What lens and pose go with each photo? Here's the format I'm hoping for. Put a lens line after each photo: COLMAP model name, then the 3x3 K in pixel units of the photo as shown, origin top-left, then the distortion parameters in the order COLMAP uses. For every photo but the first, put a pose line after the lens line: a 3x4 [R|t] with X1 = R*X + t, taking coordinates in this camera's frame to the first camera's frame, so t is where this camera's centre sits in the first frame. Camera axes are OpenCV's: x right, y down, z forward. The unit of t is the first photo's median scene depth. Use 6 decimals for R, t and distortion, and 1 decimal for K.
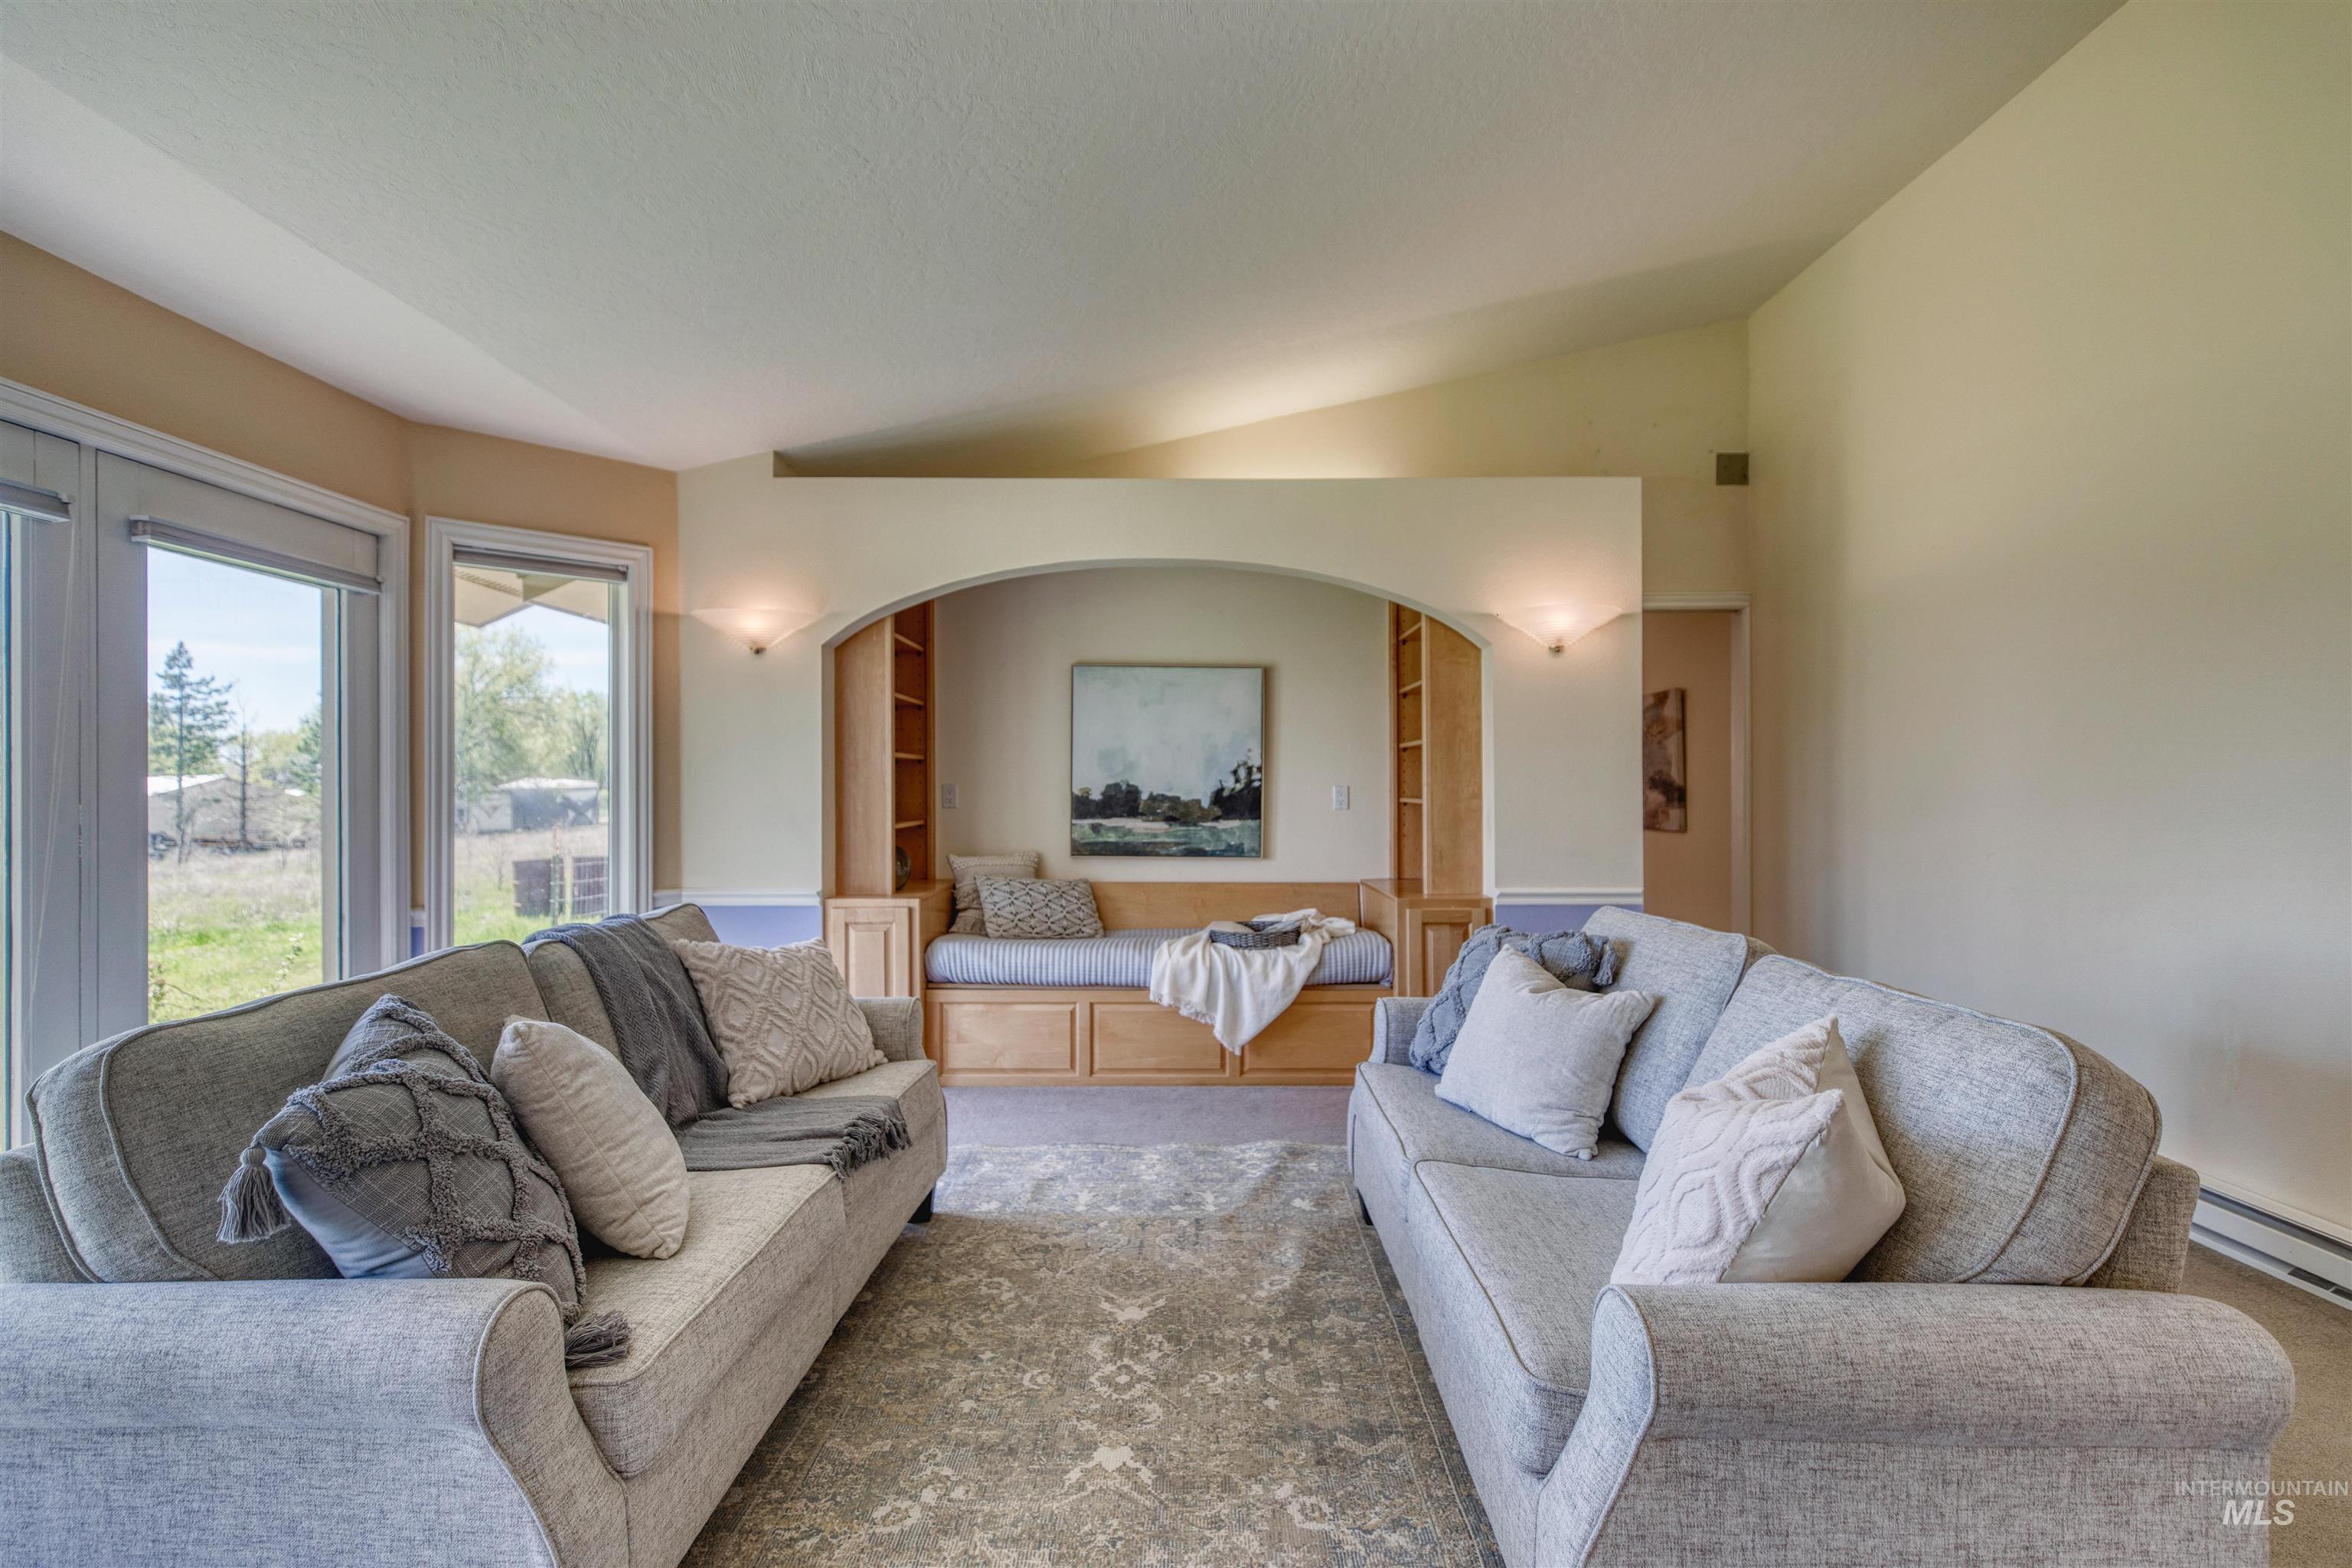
lens RADIAL K [[1061.6, 0, 1175.9], [0, 1061.6, 783.3], [0, 0, 1]] dist [0.007816, -0.002027]
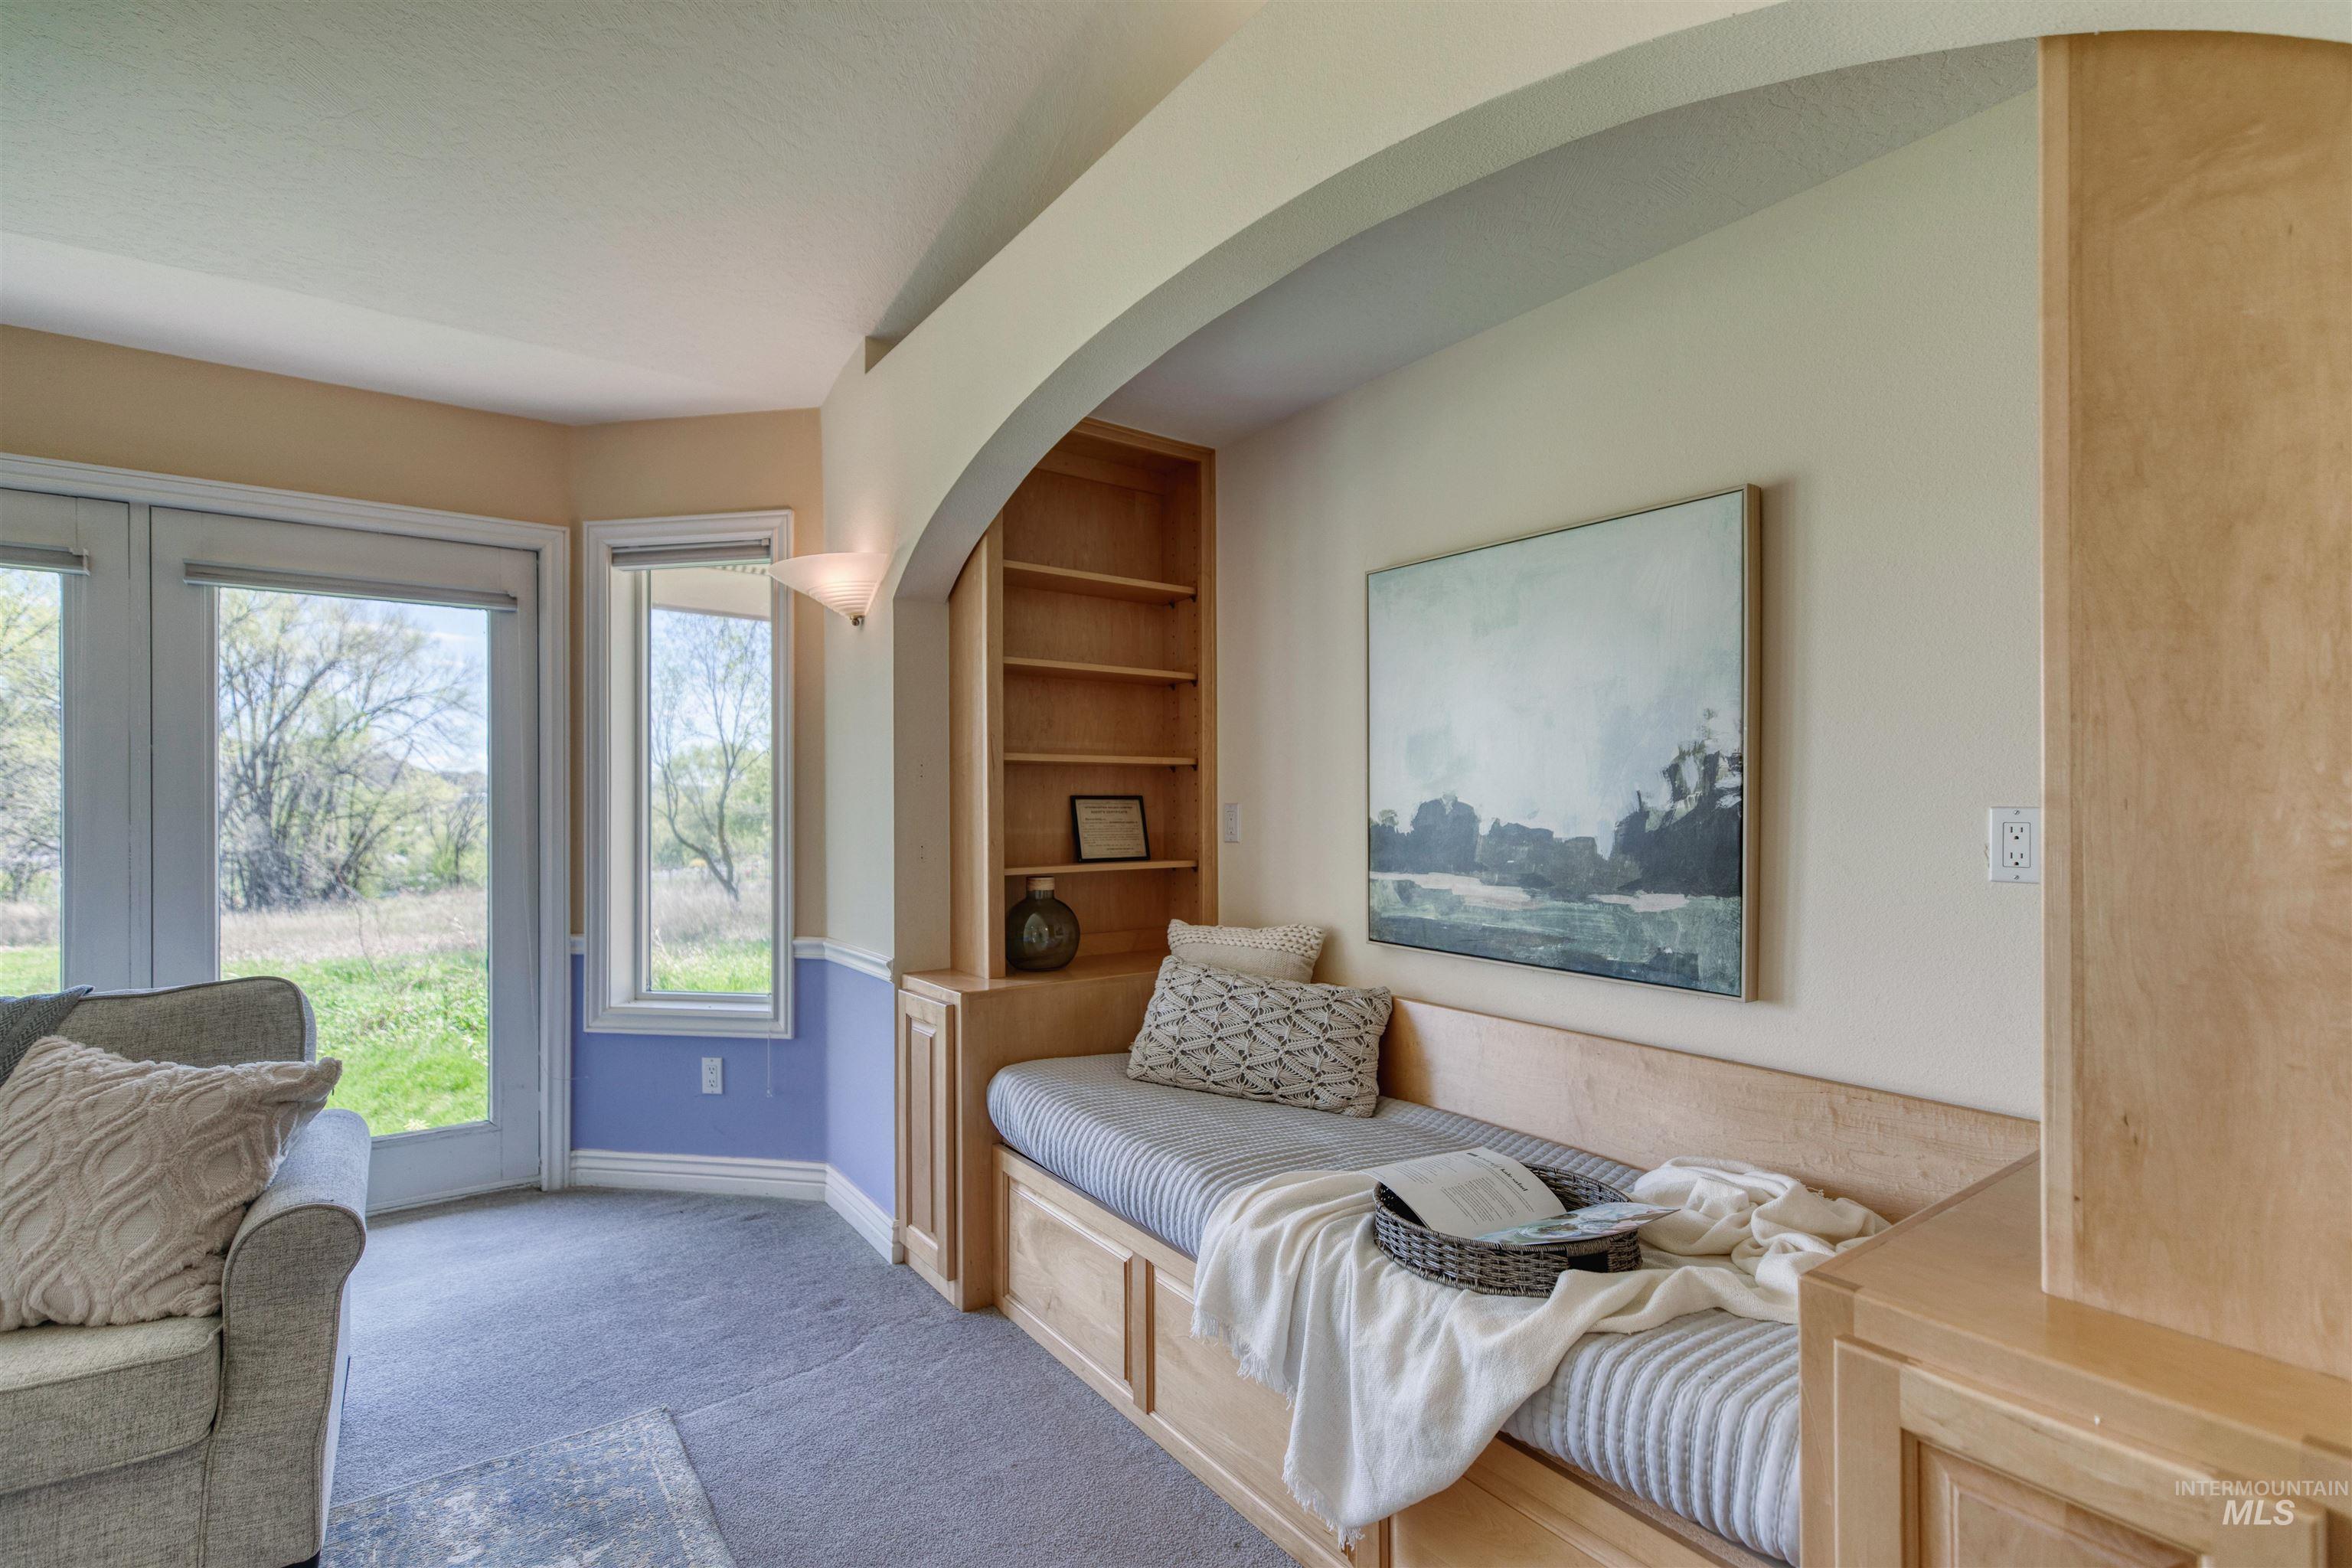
lens RADIAL K [[1061.6, 0, 1161.8], [0, 1061.6, 807.0], [0, 0, 1]] dist [0.007816, -0.002027]
pose [[0.587039, 0.001366, -0.809557, 0.263343], [0.002856, 0.999989, 0.003758, 0.000716], [0.809553, -0.004518, 0.587029, 0.615763]]
